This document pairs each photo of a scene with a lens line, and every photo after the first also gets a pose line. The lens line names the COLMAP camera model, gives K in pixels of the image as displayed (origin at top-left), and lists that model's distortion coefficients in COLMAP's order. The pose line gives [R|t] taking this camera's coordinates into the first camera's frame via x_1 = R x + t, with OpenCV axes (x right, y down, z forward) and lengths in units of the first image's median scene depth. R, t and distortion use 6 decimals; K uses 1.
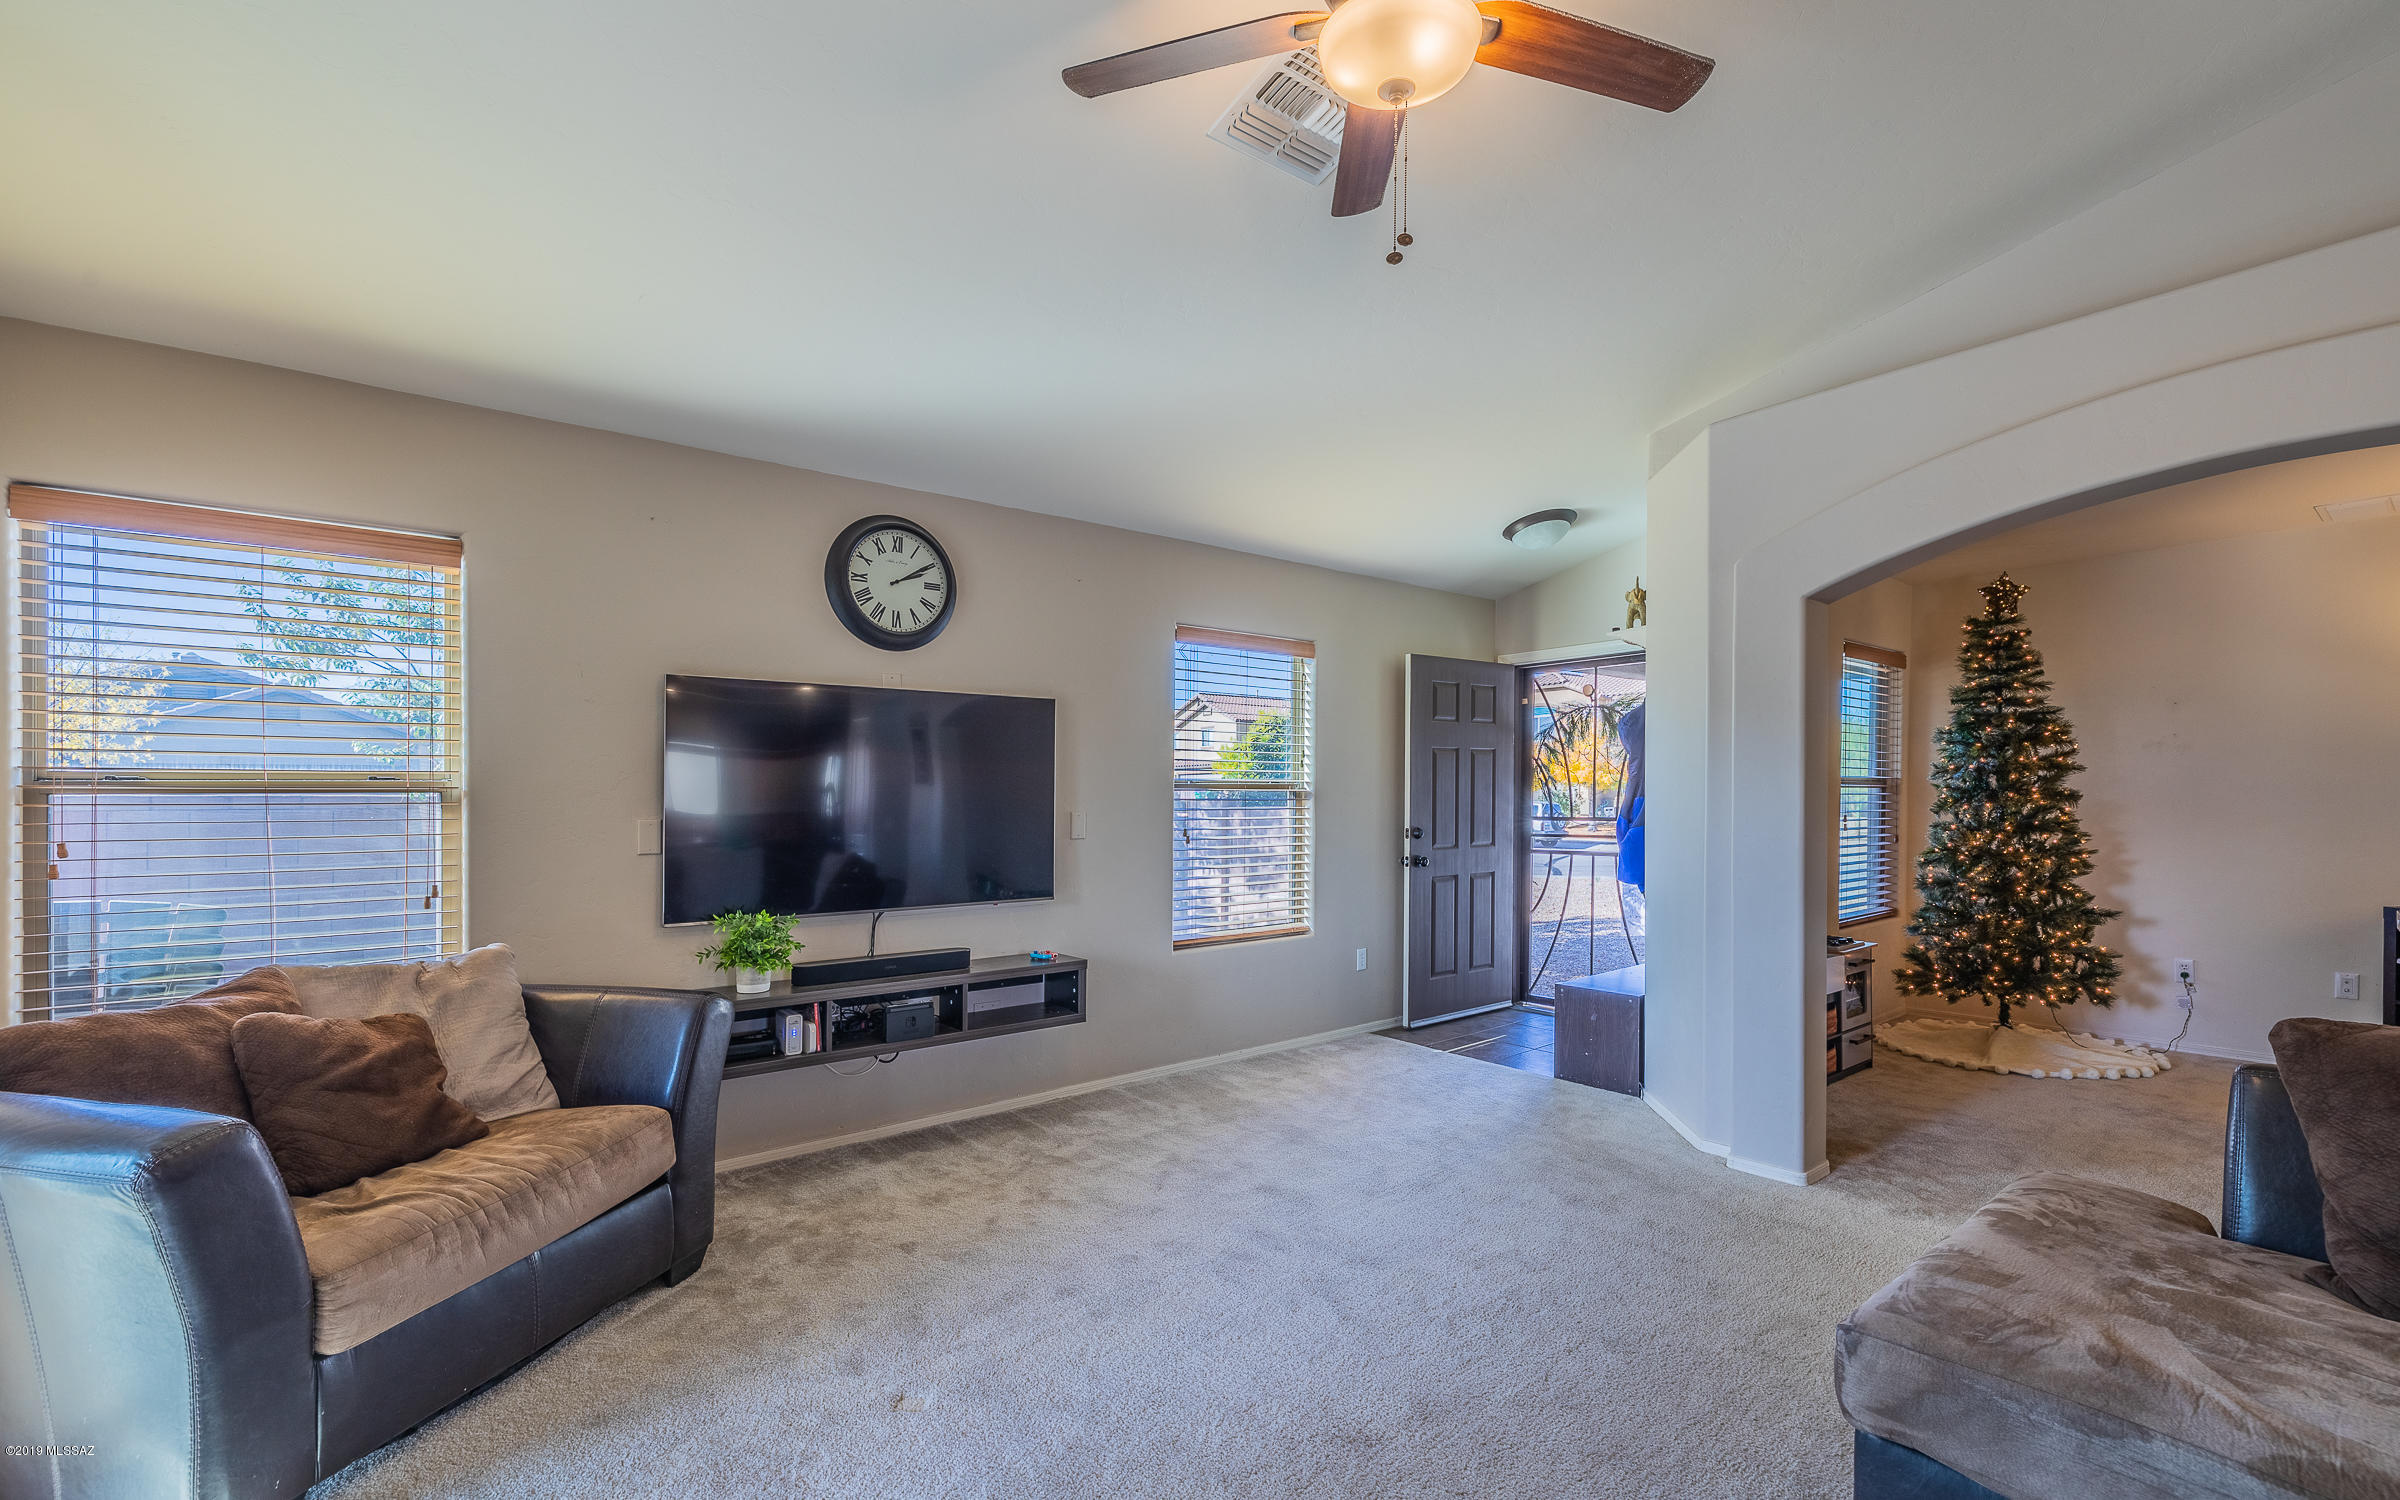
lens RADIAL K [[1058.3, 0, 1241.8], [0, 1058.3, 798.5], [0, 0, 1]] dist [0.001816, -0.001406]
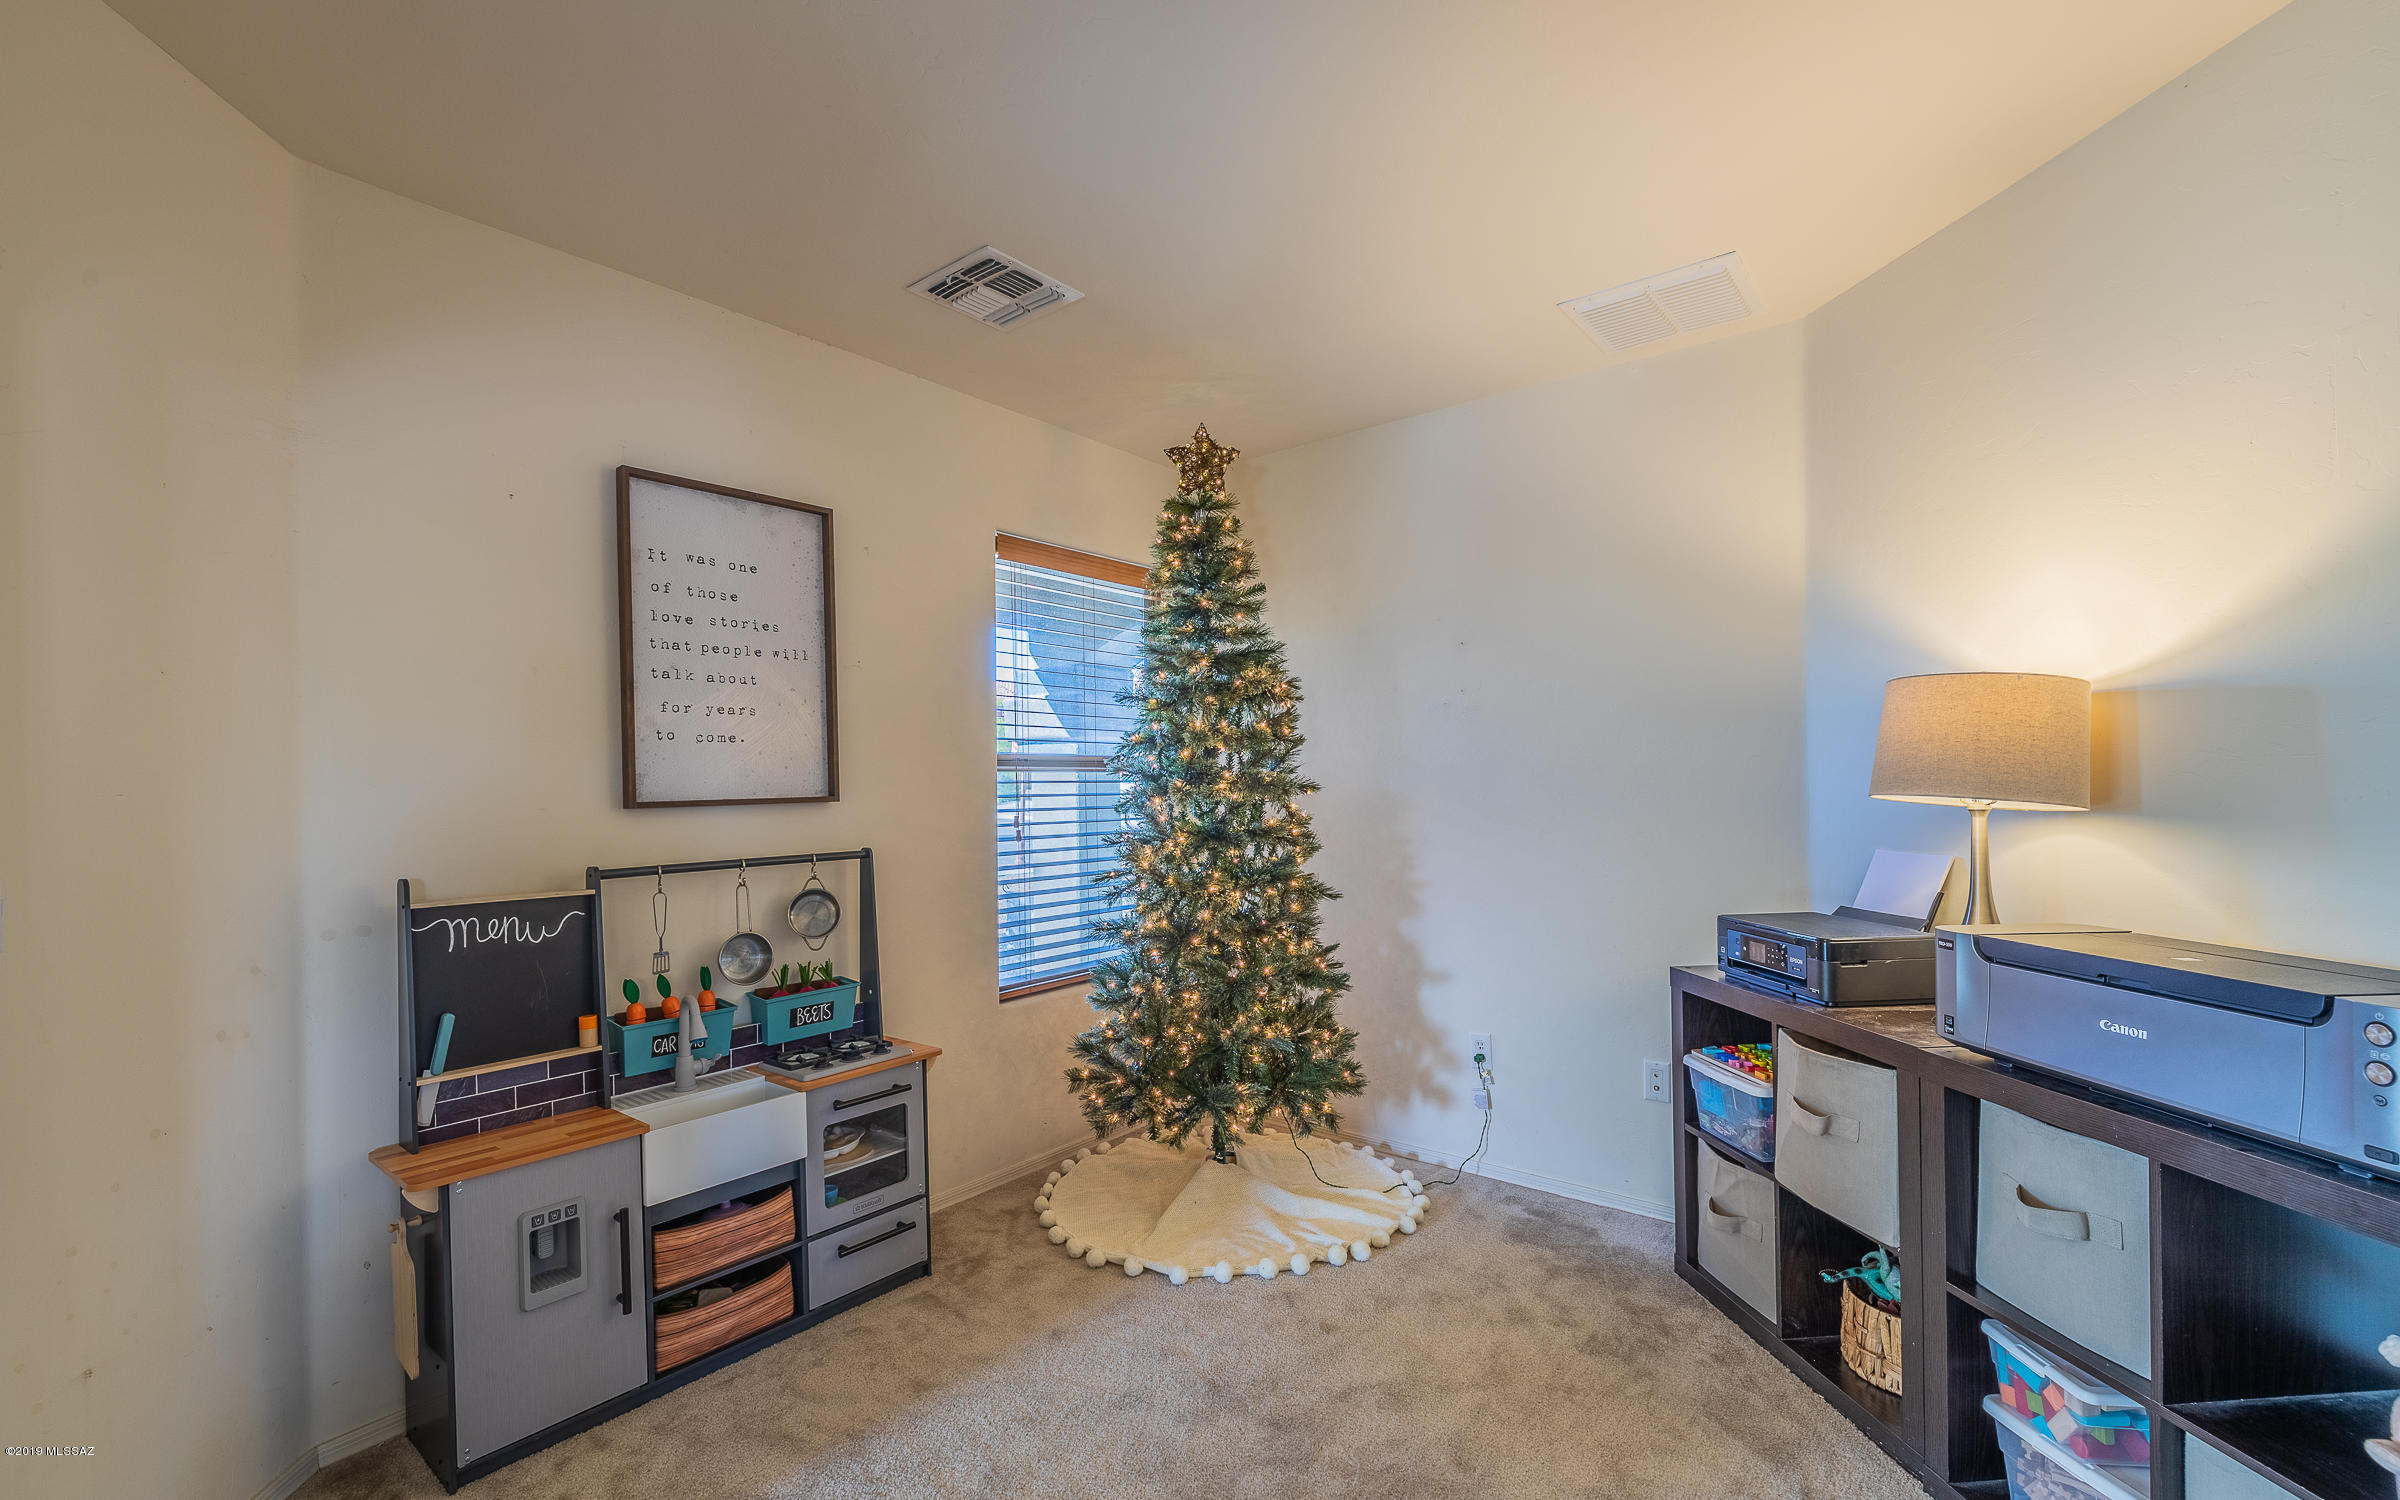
lens RADIAL K [[1058.3, 0, 1209.8], [0, 1058.3, 767.7], [0, 0, 1]] dist [0.001816, -0.001406]
pose [[0.974217, -0.000248, 0.225613, 0.579475], [0.003864, 0.999871, -0.015585, -0.003359], [-0.225580, 0.016055, 0.974092, 0.396027]]
